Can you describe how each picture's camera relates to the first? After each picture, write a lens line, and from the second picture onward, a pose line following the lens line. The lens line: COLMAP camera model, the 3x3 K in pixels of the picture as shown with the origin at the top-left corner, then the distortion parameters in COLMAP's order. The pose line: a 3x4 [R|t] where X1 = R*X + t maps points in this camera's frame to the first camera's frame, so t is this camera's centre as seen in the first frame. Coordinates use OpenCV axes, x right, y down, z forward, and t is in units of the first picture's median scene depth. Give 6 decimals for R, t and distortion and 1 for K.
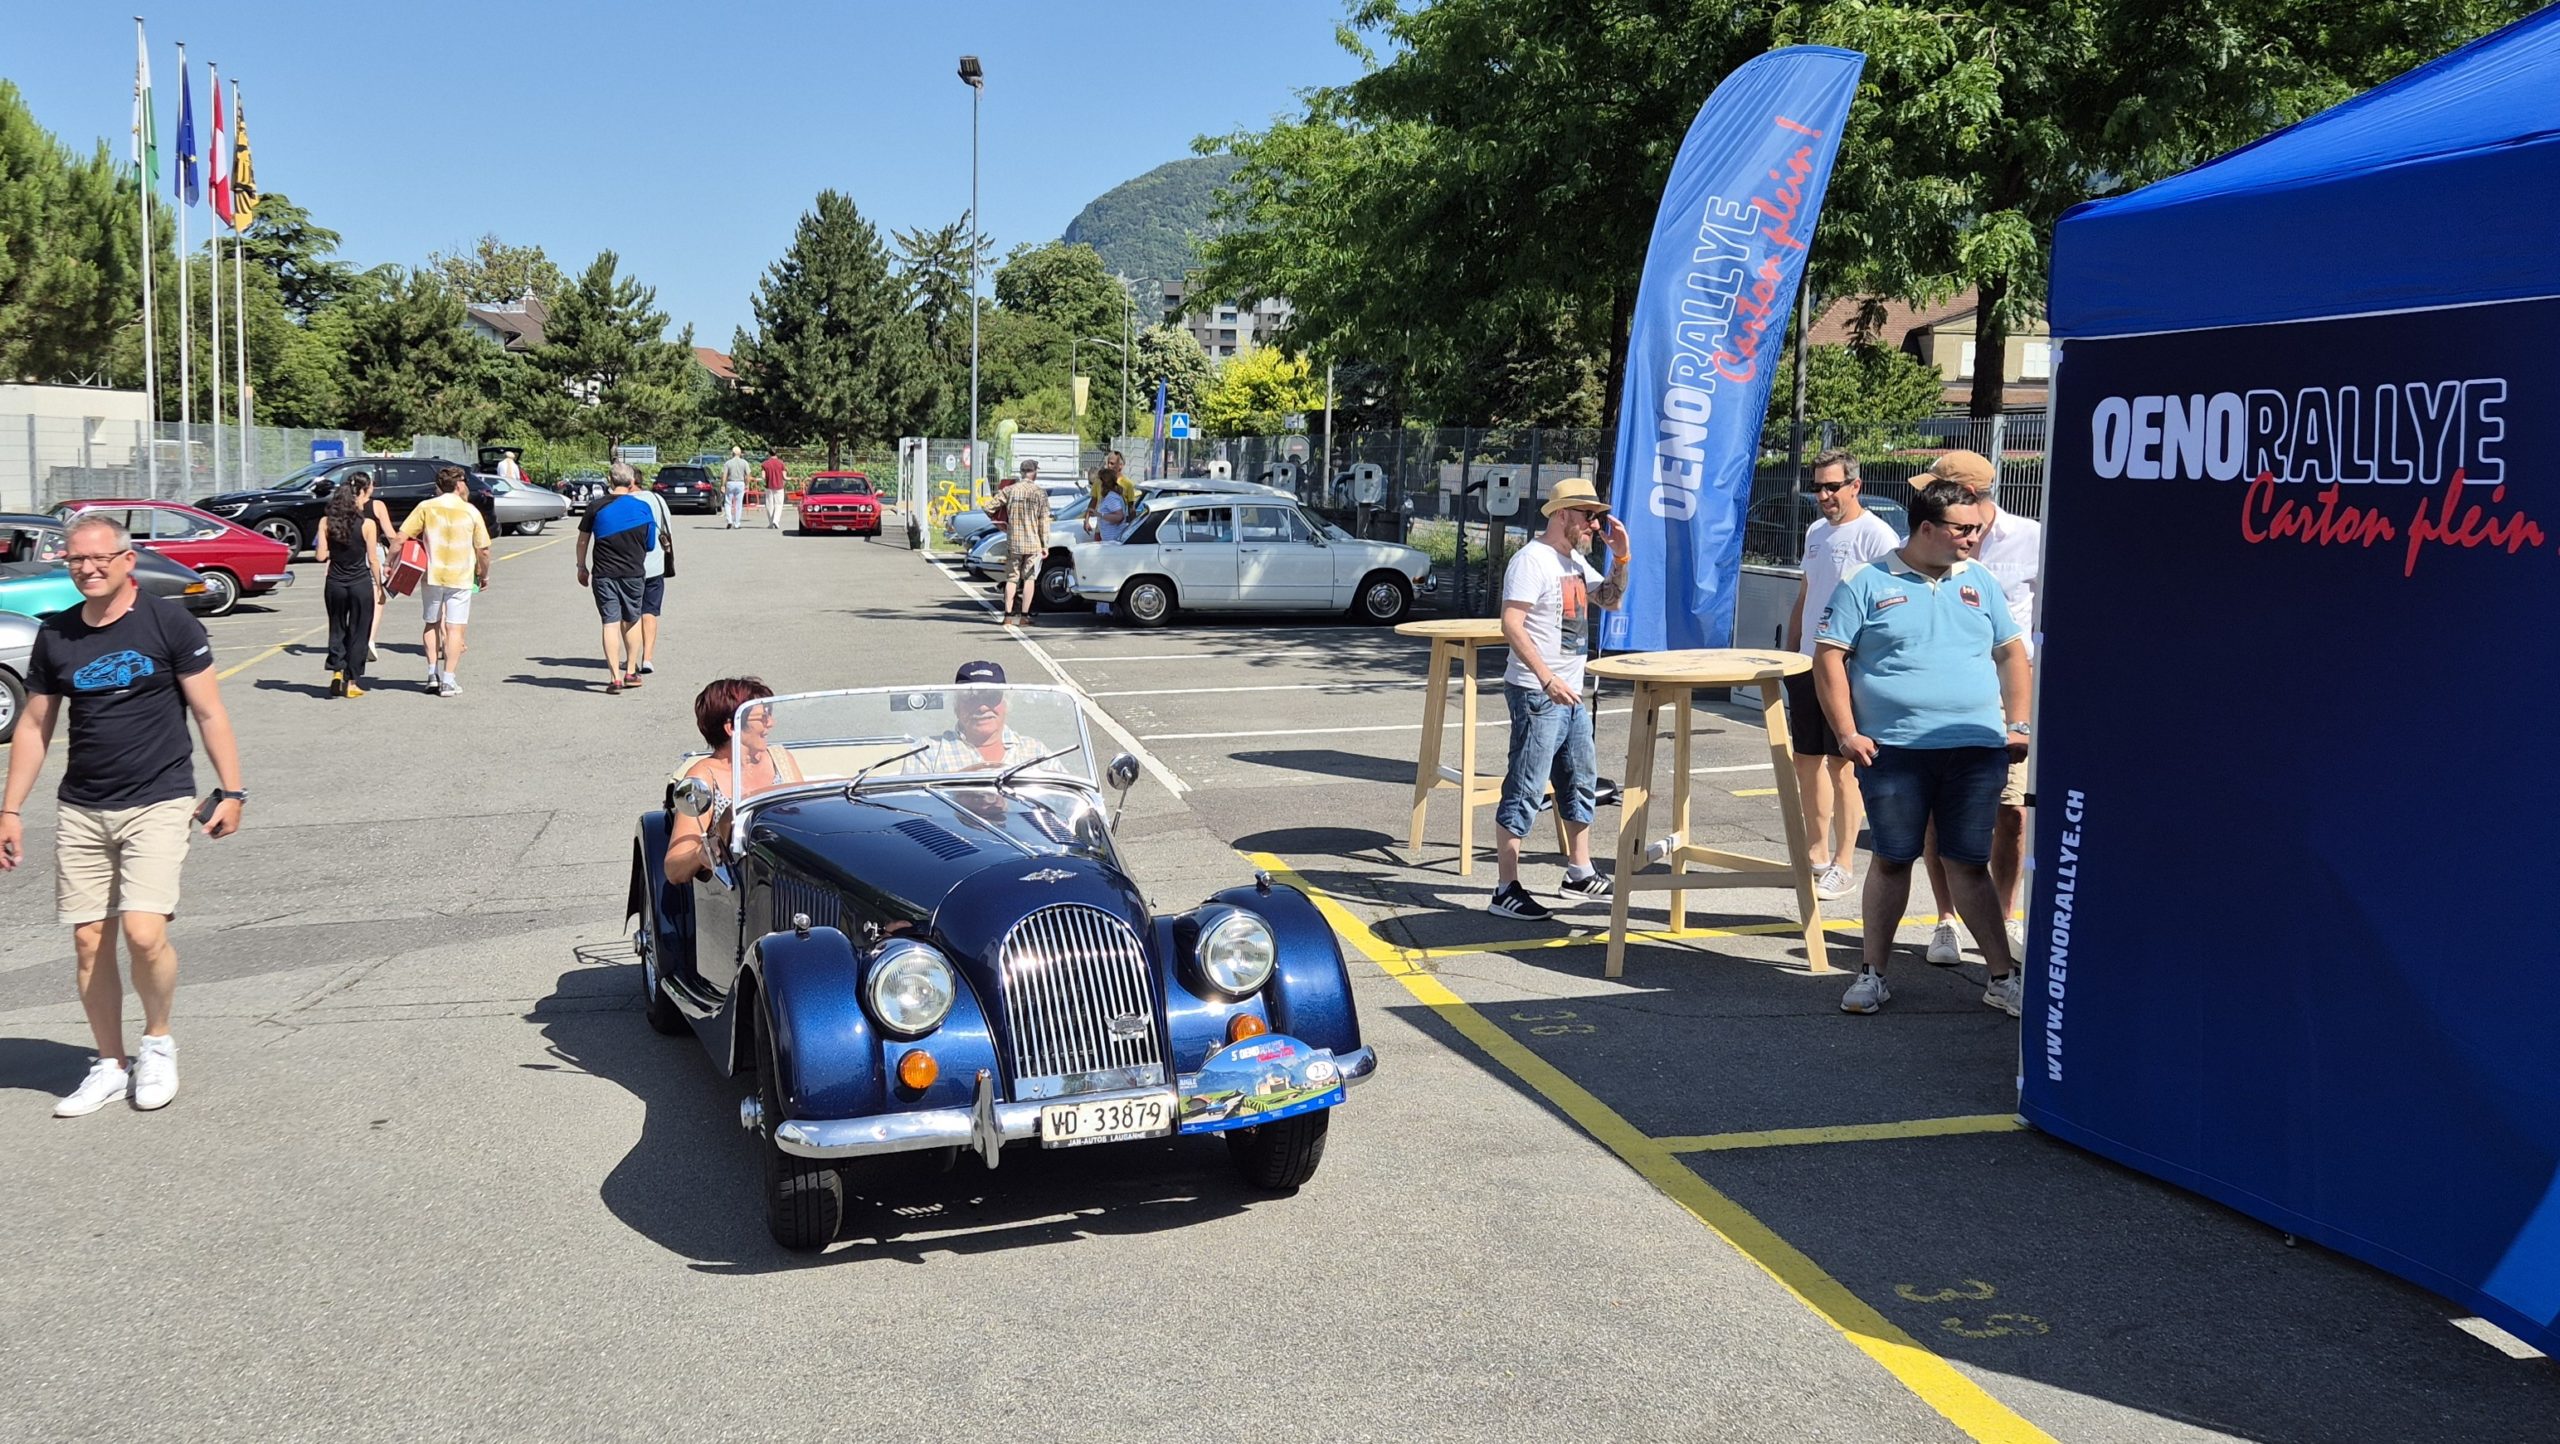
lens RADIAL K [[2236.8, 0, 1173.1], [0, 2236.8, 681.2], [0, 0, 1]] dist [0.097349, -0.123756]
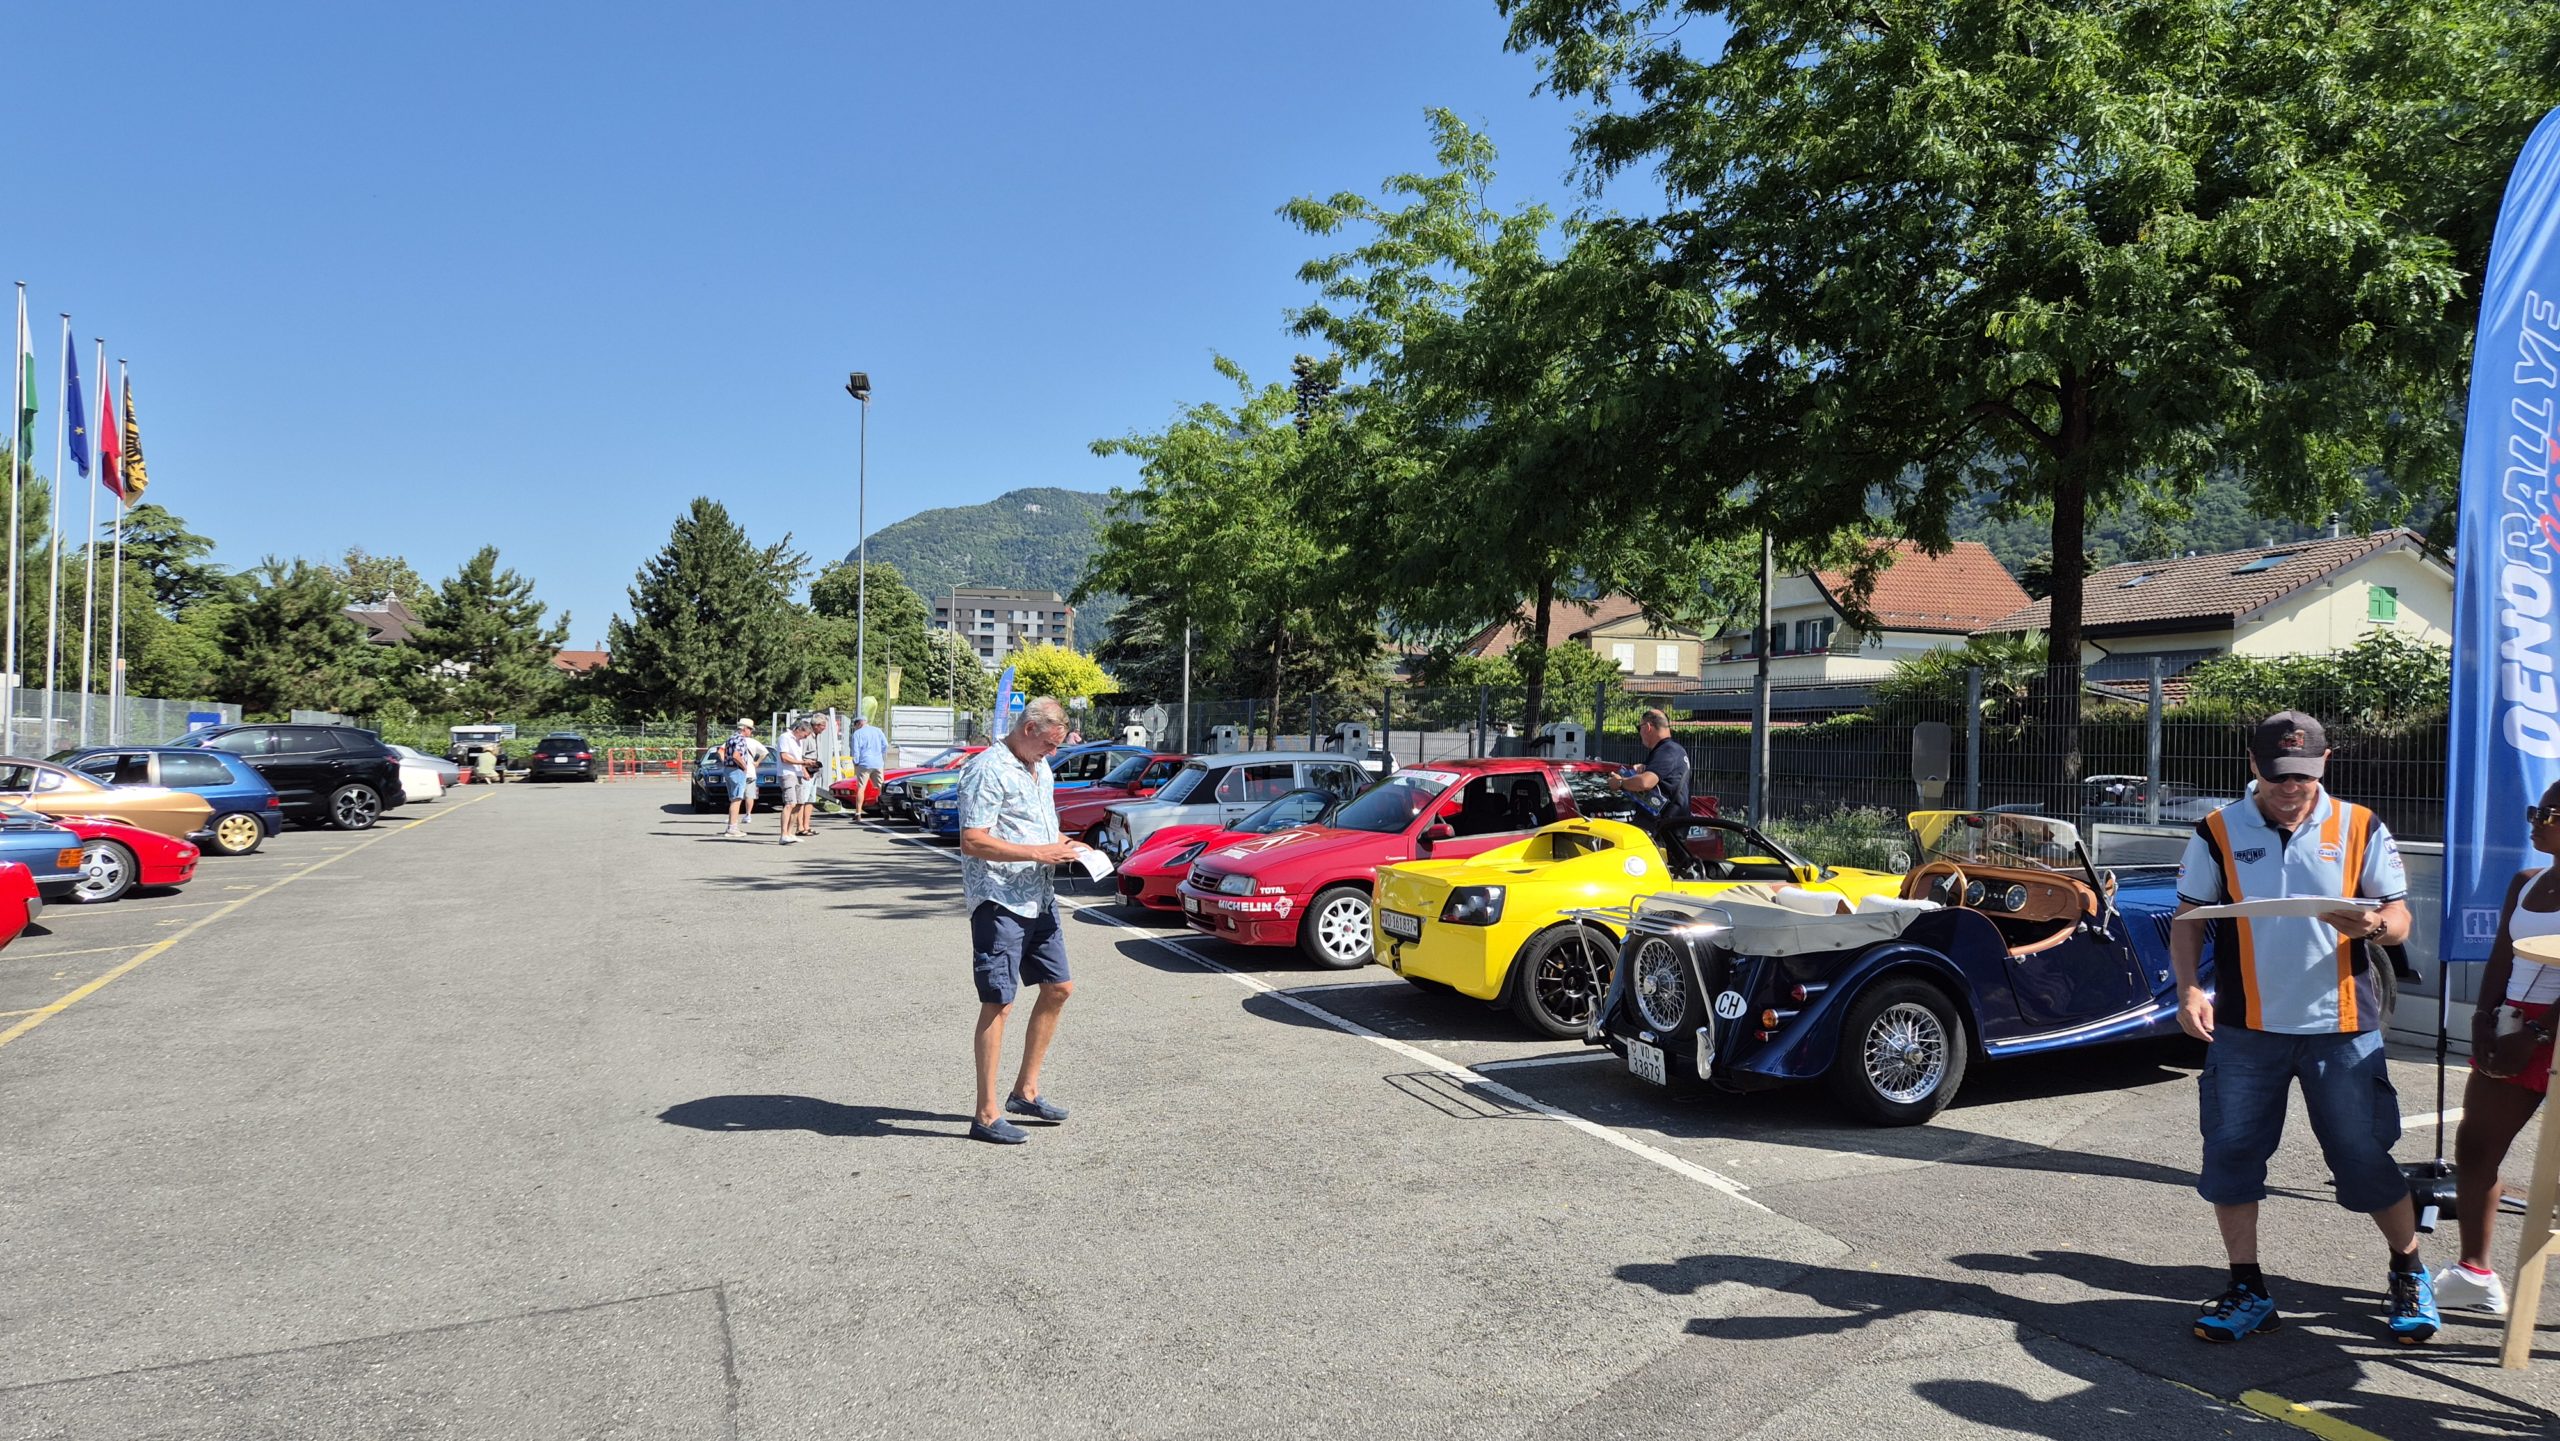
lens RADIAL K [[1724.2, 0, 1275.1], [0, 1724.2, 727.8], [0, 0, 1]] dist [0.096415, -0.086909]
pose [[0.980863, 0.000264, 0.194698, -0.073163], [0.020017, 0.994563, -0.102192, -0.011157], [-0.193667, 0.104133, 0.975525, 0.173836]]
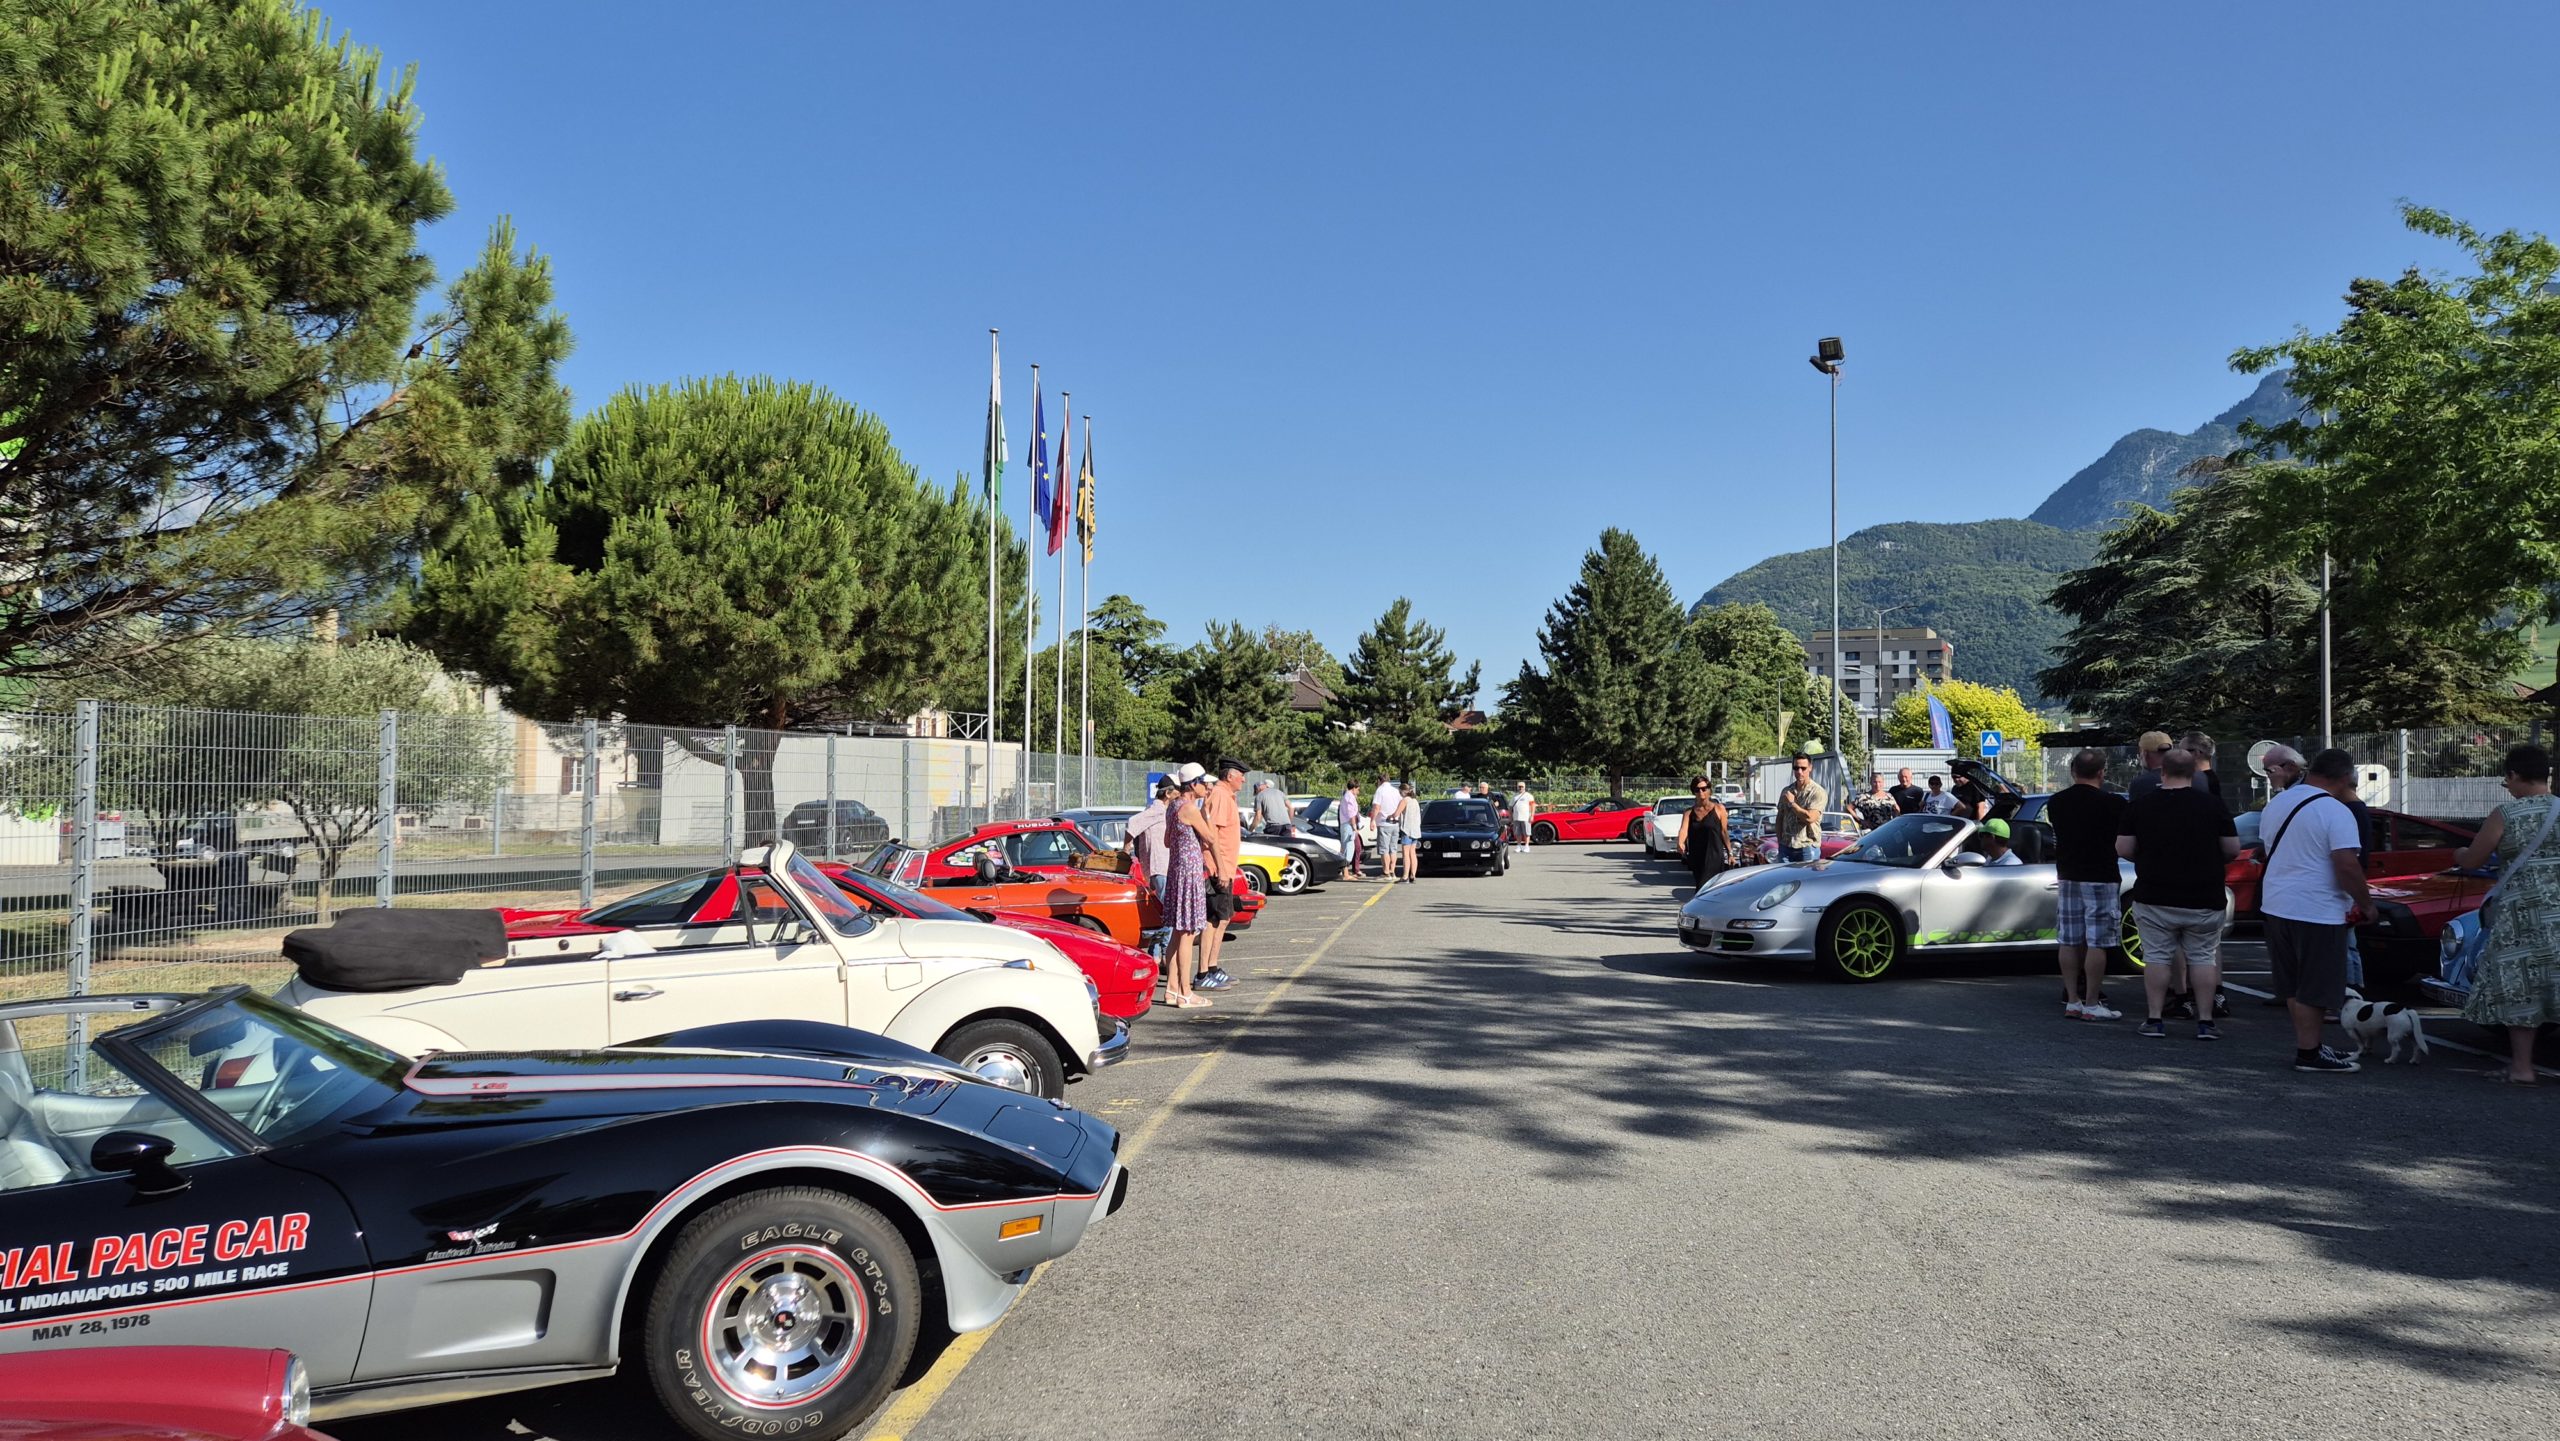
lens RADIAL K [[1724.2, 0, 1275.1], [0, 1724.2, 727.8], [0, 0, 1]] dist [0.096415, -0.086909]
pose [[0.959953, -0.026324, -0.278921, -0.148300], [-0.011798, 0.990895, -0.134122, -0.031751], [0.279912, 0.132041, 0.950902, 0.378457]]
